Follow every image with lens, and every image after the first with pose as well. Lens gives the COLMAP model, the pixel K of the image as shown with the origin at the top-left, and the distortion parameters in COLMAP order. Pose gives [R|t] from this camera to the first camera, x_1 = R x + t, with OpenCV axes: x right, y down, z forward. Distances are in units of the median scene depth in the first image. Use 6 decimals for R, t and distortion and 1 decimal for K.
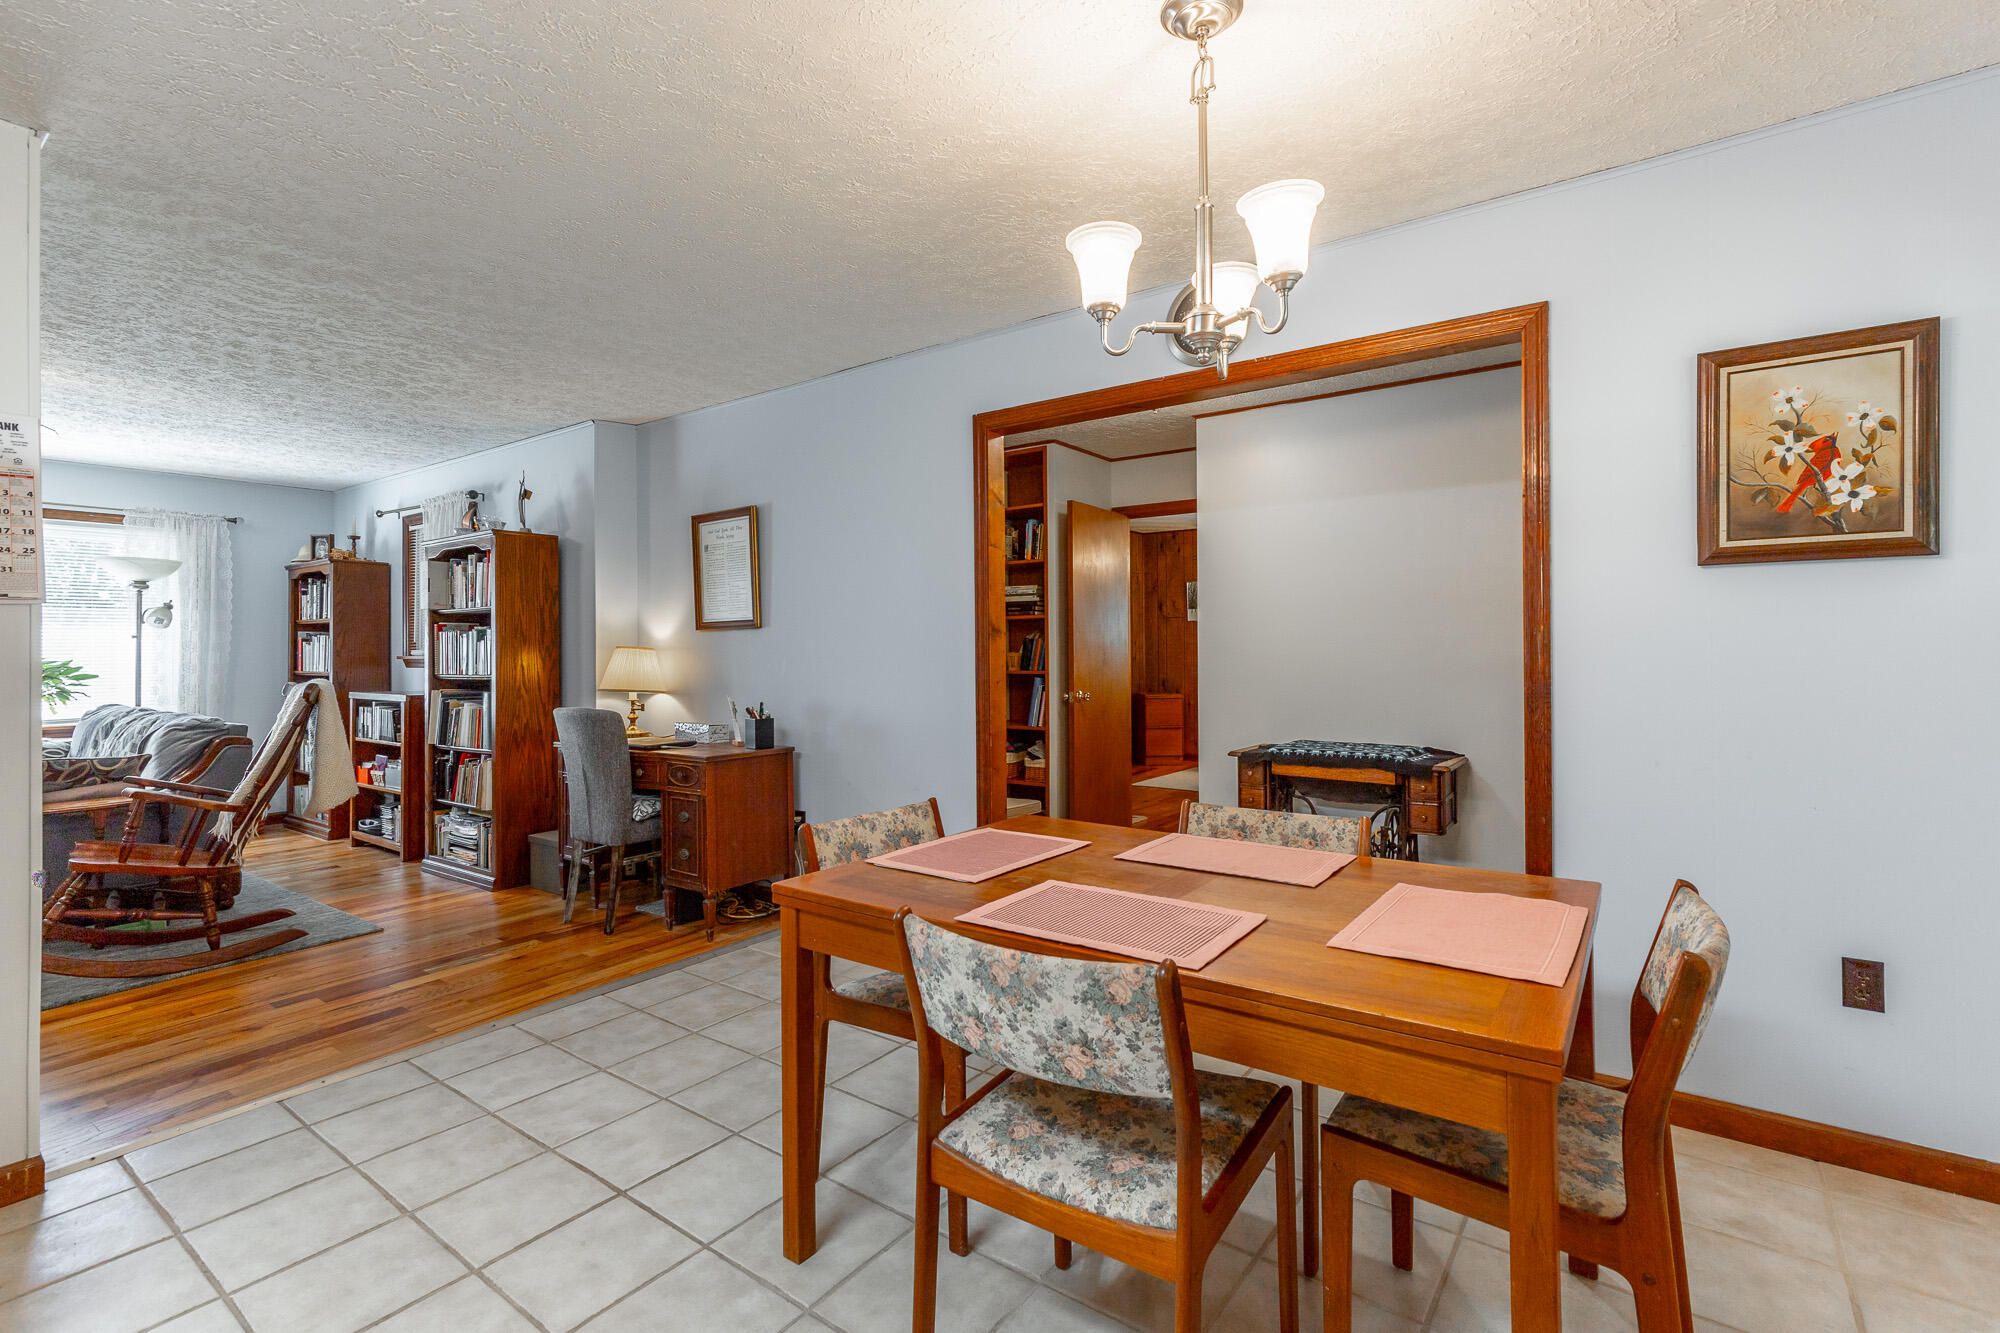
lens RADIAL K [[907.3, 0, 1009.9], [0, 907.3, 648.7], [0, 0, 1]] dist [0.009043, -0.002768]
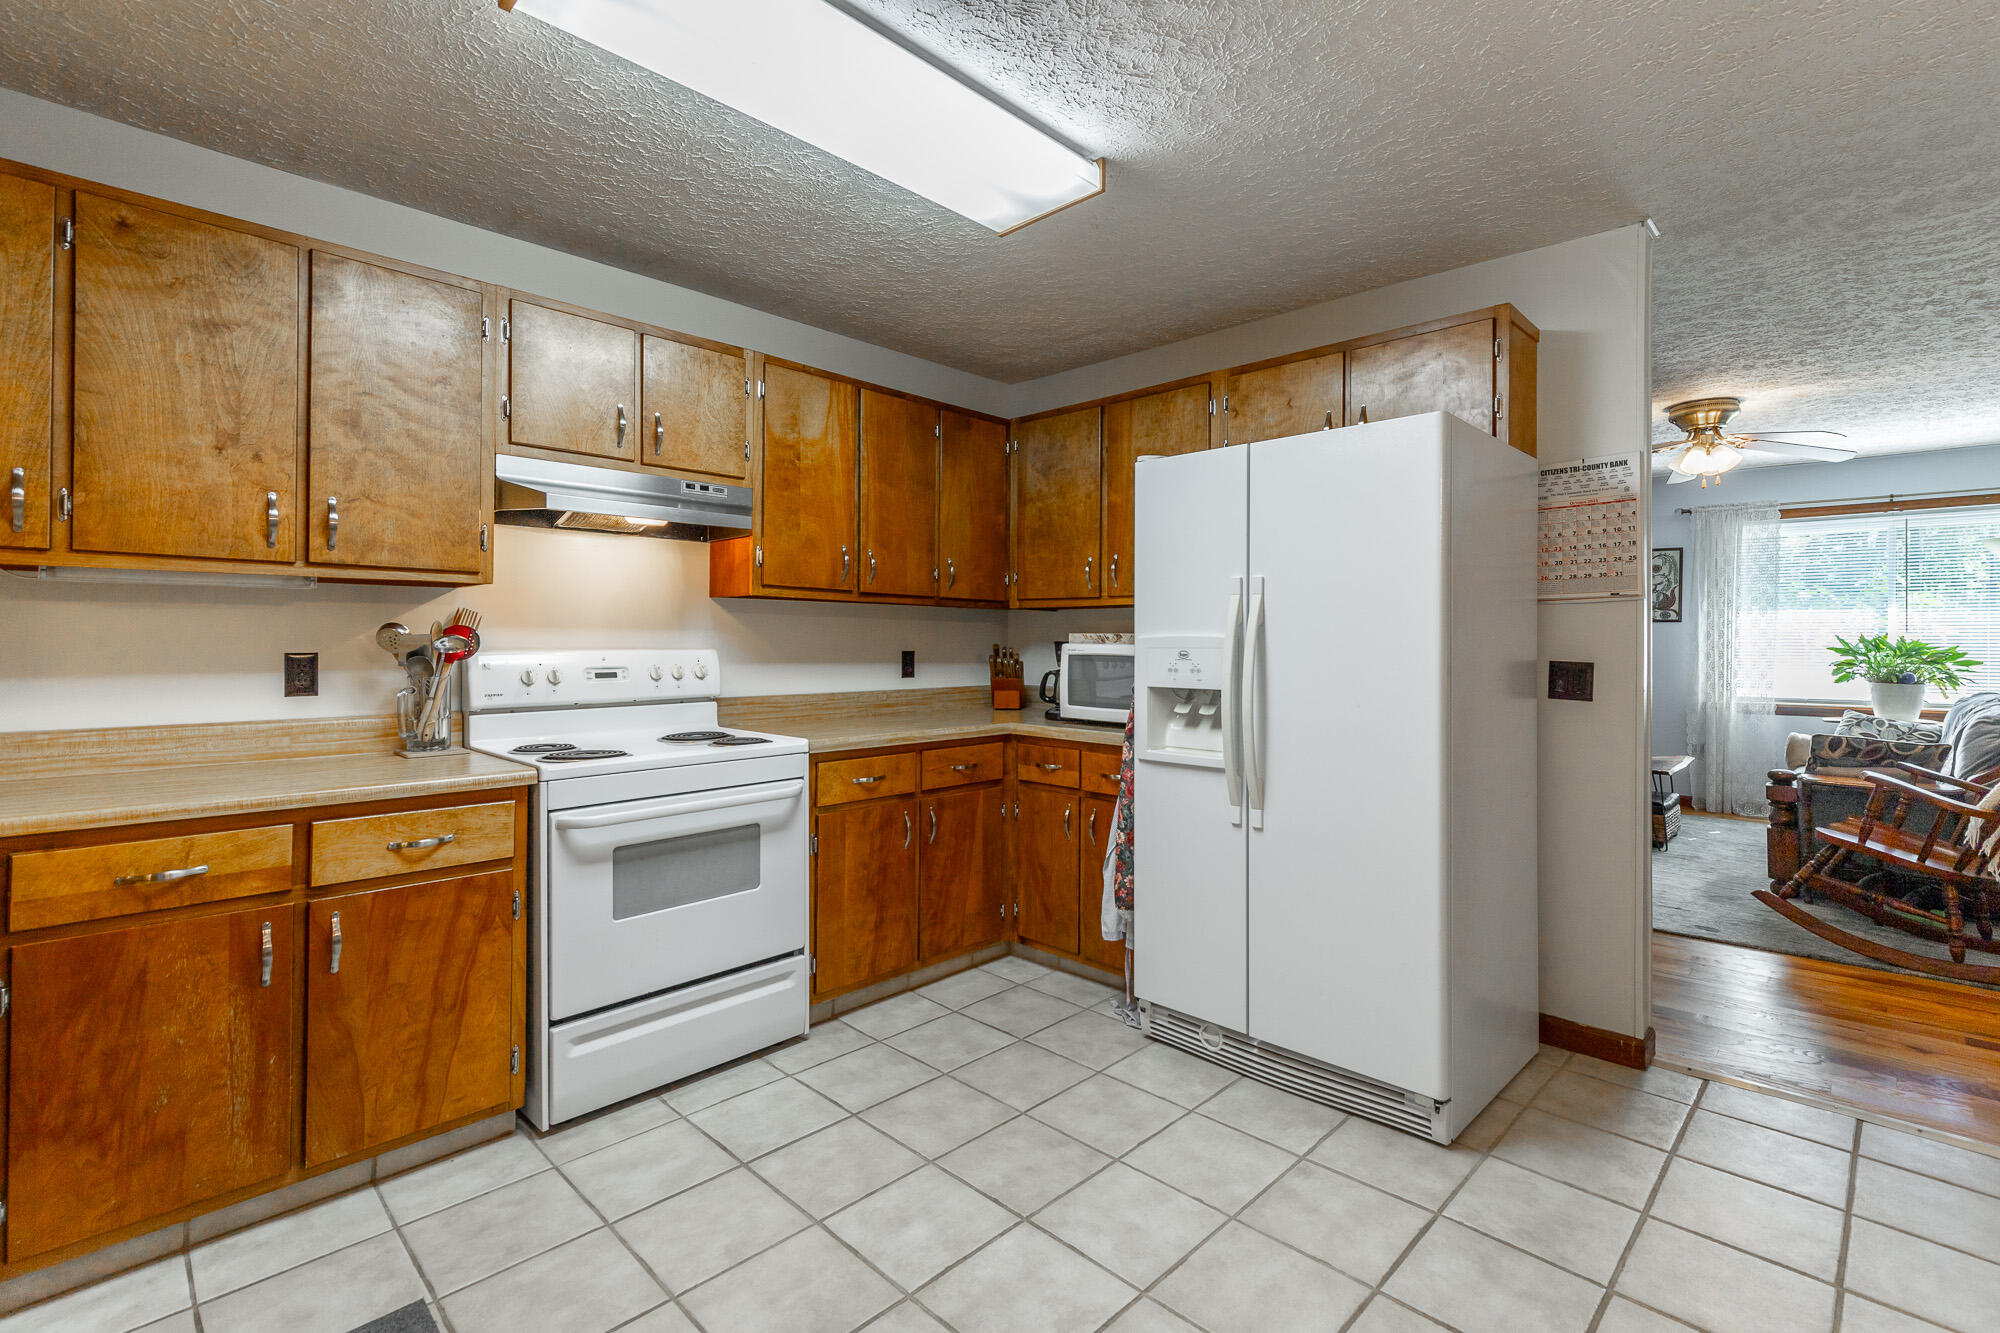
lens RADIAL K [[907.3, 0, 1024.4], [0, 907.3, 637.7], [0, 0, 1]] dist [0.009043, -0.002768]
pose [[-0.145559, 0.005873, -0.989332, 0.171980], [-0.001128, 0.999981, 0.006102, -0.001957], [0.989349, 0.002005, -0.145550, 0.200078]]
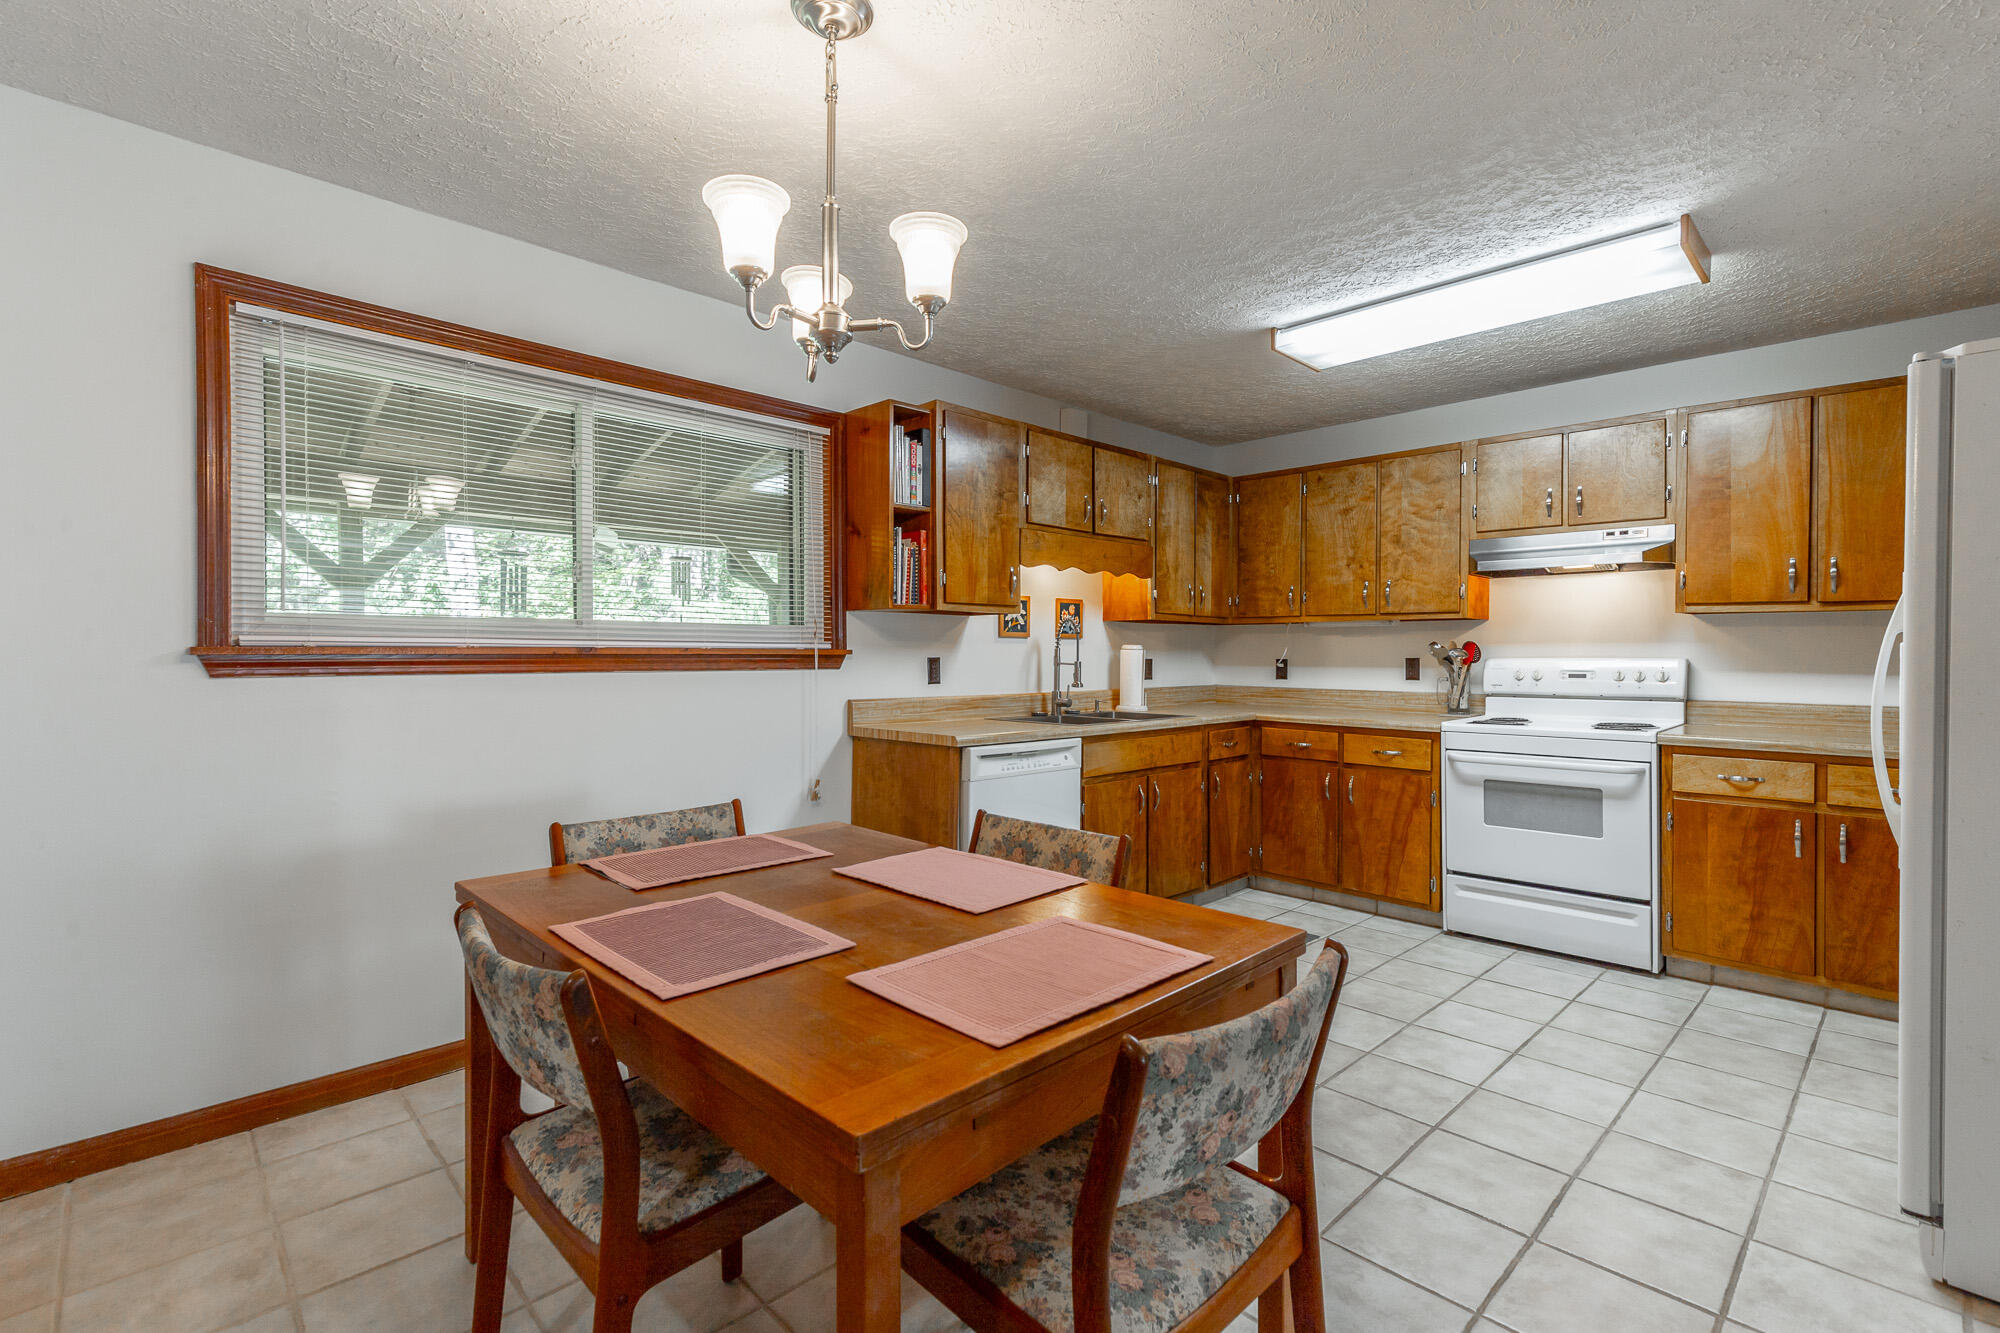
lens RADIAL K [[907.3, 0, 1008.5], [0, 907.3, 657.1], [0, 0, 1]] dist [0.009043, -0.002768]
pose [[-0.985266, 0.007772, 0.170850, -0.072020], [0.008537, 0.999957, 0.003741, 0.003074], [-0.170814, 0.005144, -0.985290, 0.960396]]
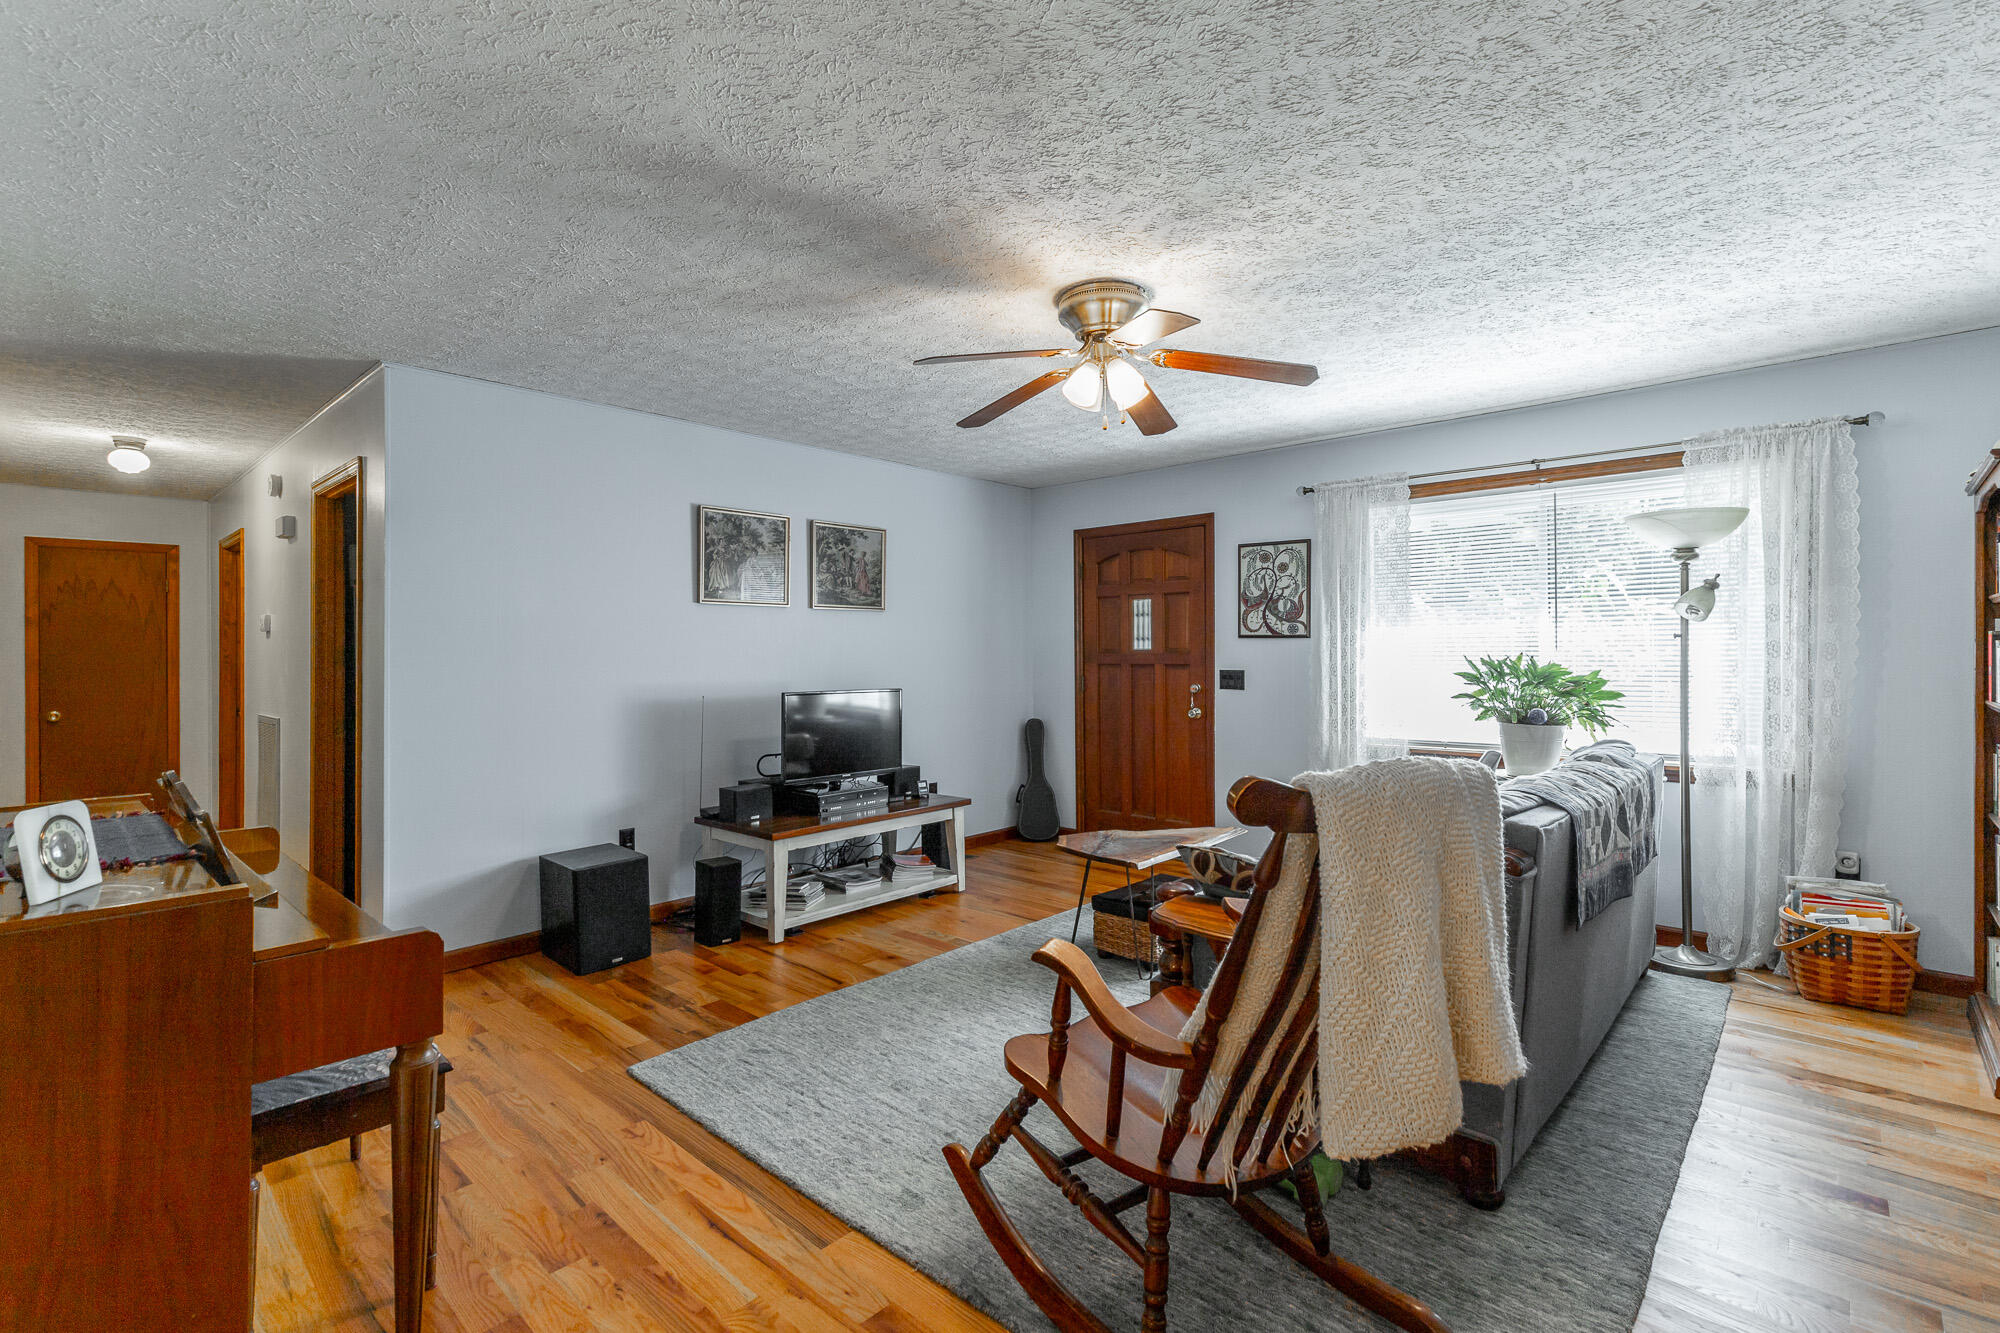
lens RADIAL K [[907.3, 0, 1008.7], [0, 907.3, 651.8], [0, 0, 1]] dist [0.009043, -0.002768]
pose [[-0.131848, 0.004358, -0.991260, -0.407382], [0.006296, 0.999974, 0.003559, -0.010523], [0.991250, -0.005772, -0.131872, 0.968426]]
